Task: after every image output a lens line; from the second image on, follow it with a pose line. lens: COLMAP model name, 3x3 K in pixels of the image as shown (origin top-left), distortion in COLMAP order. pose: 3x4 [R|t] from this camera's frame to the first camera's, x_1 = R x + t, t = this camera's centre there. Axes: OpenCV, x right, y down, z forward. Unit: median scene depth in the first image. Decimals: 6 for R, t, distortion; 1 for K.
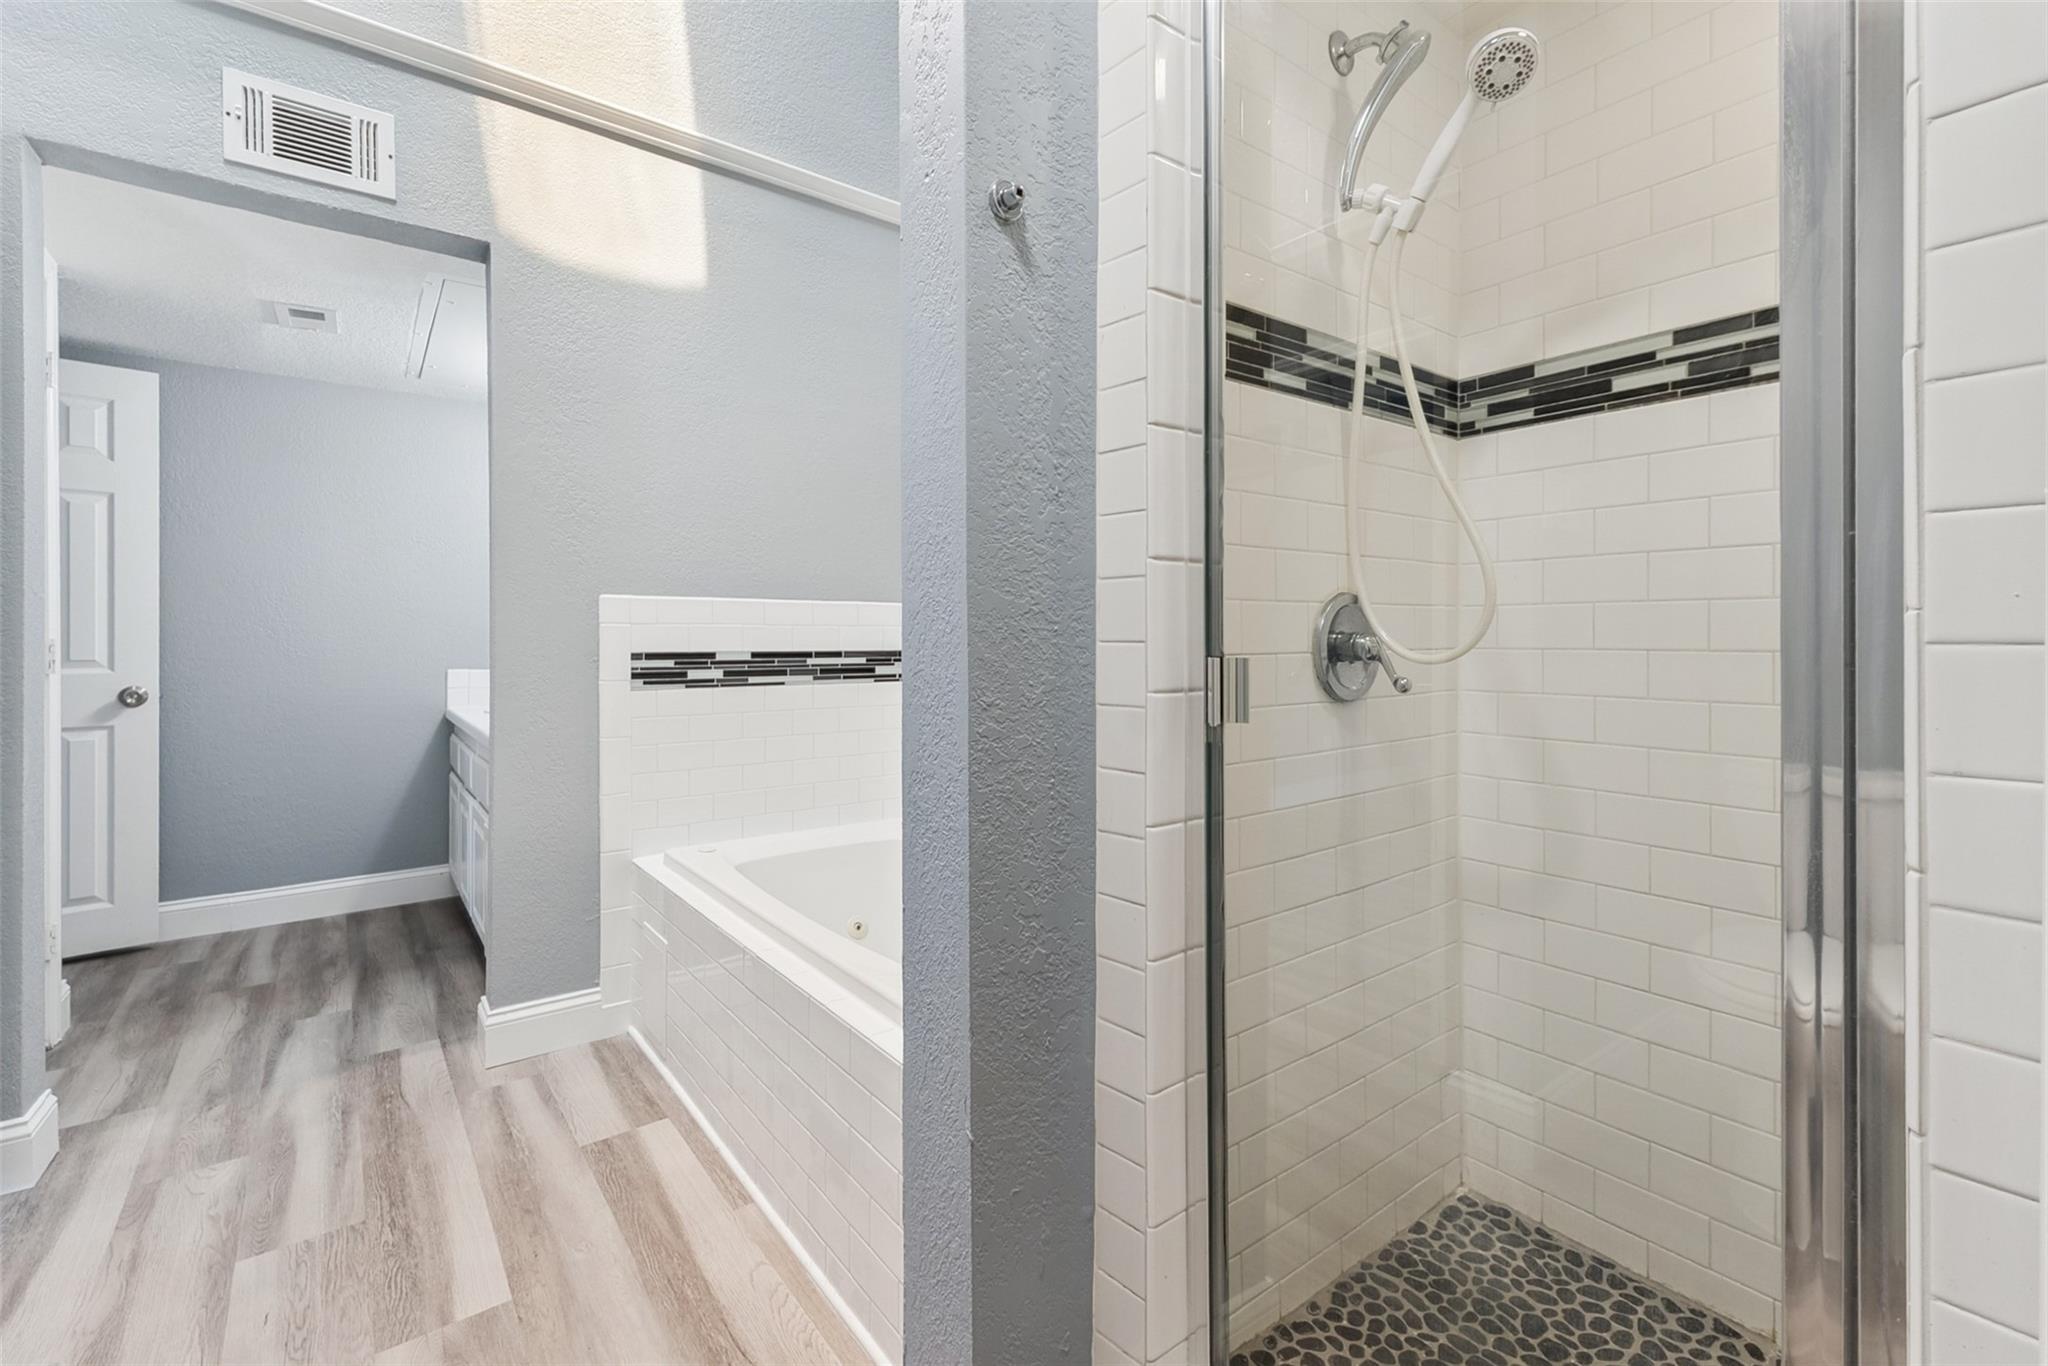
lens RADIAL K [[885.1, 0, 1011.7], [0, 885.1, 656.8], [0, 0, 1]] dist [0.007212, -0.000054]
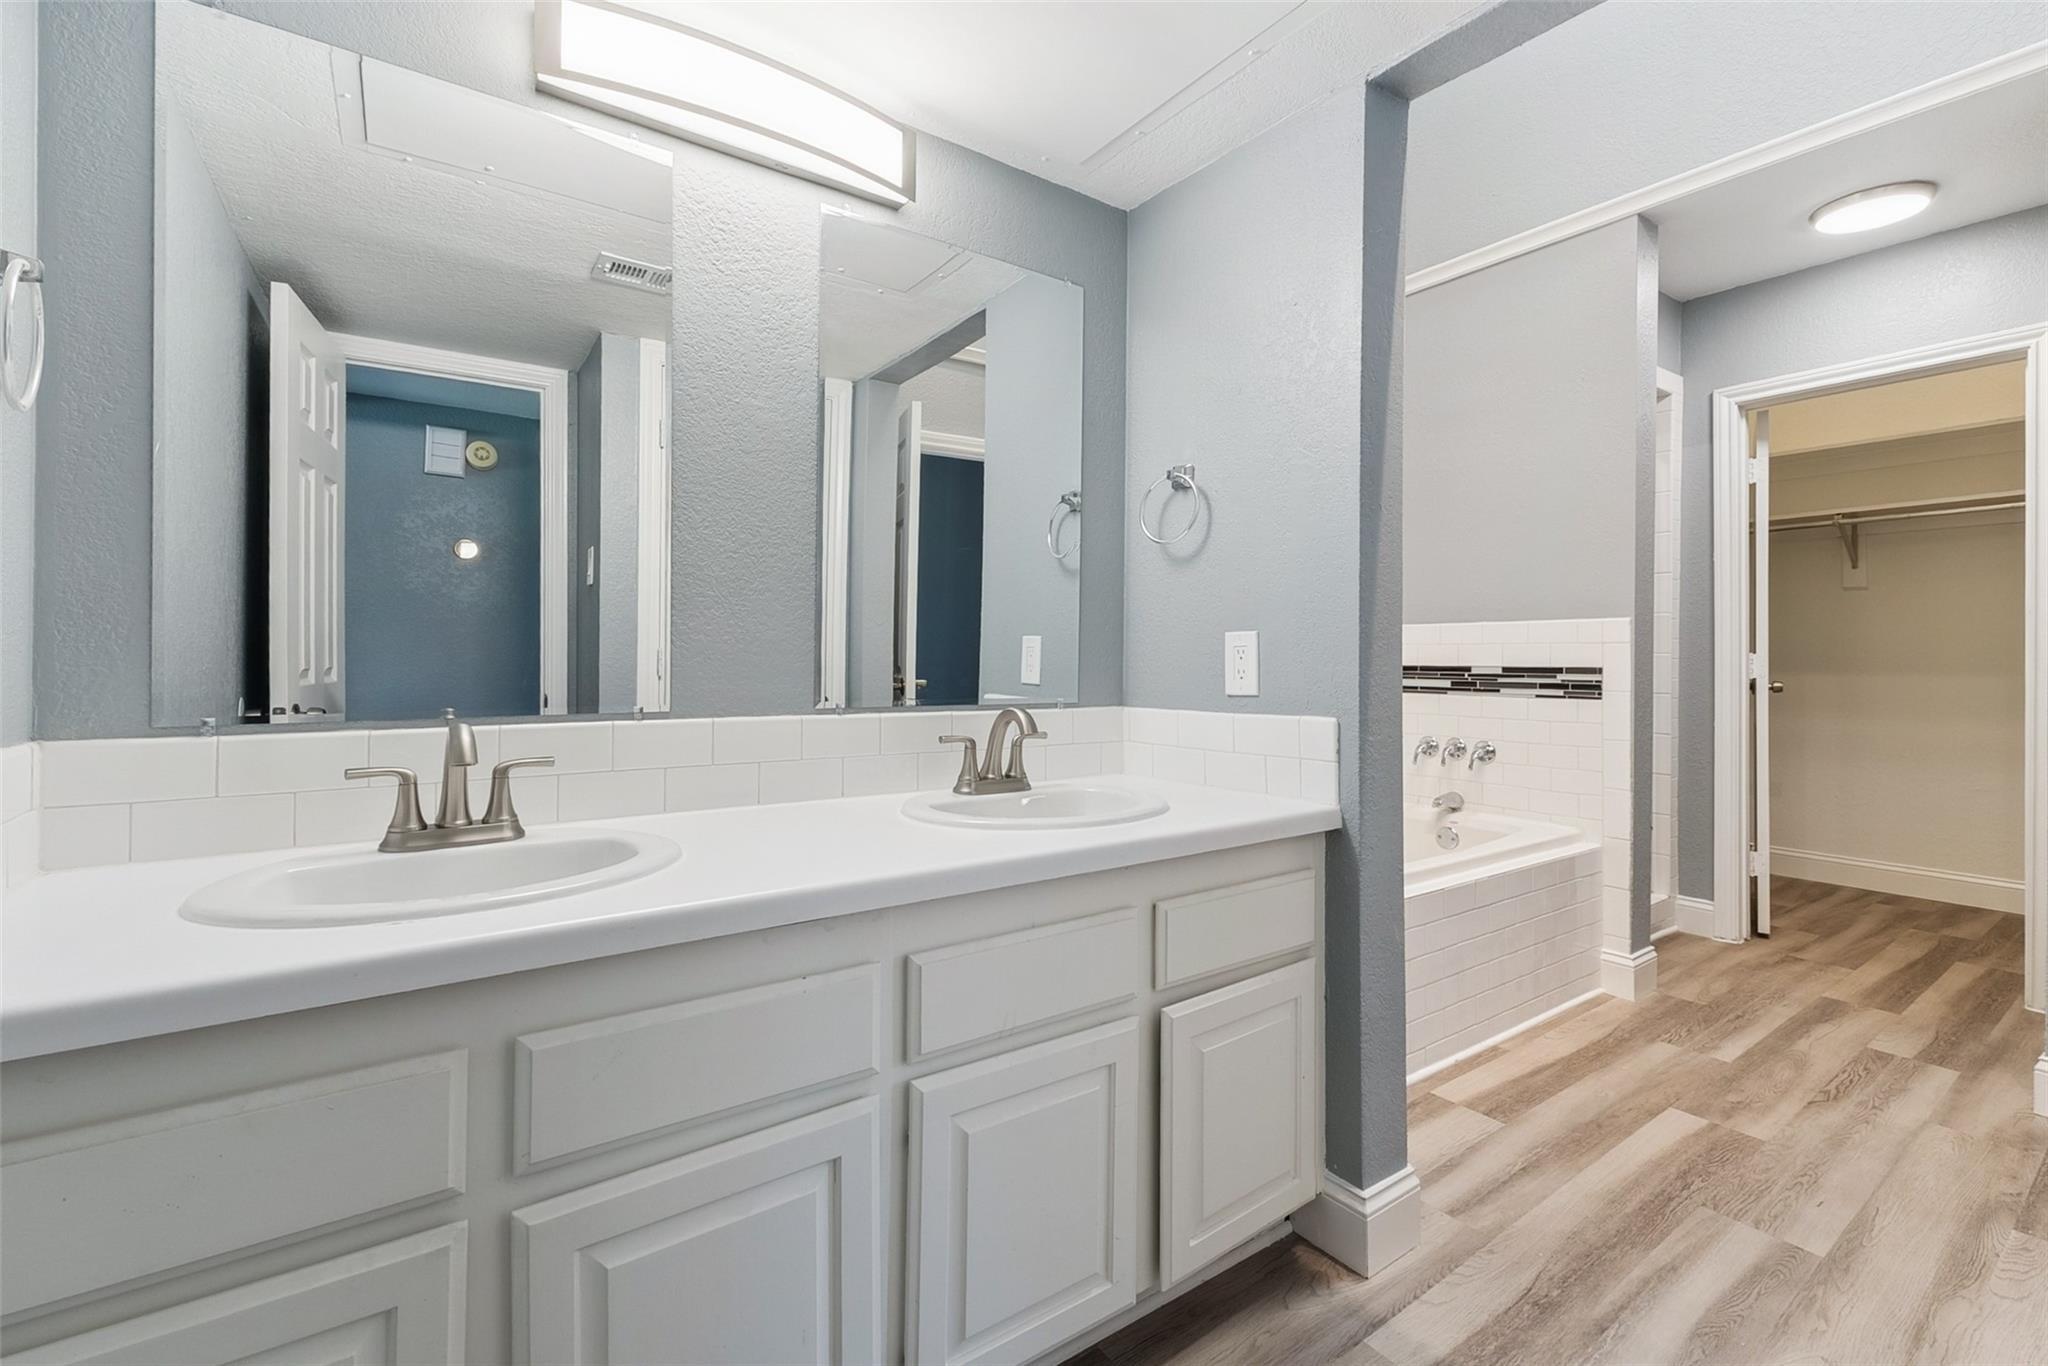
lens RADIAL K [[885.1, 0, 1011.7], [0, 885.1, 656.8], [0, 0, 1]] dist [0.007212, -0.000054]
pose [[0.040563, 0.005145, 0.999164, -1.777108], [0.009194, 0.999942, -0.005522, -0.021173], [-0.999135, 0.009410, 0.040513, 1.727109]]
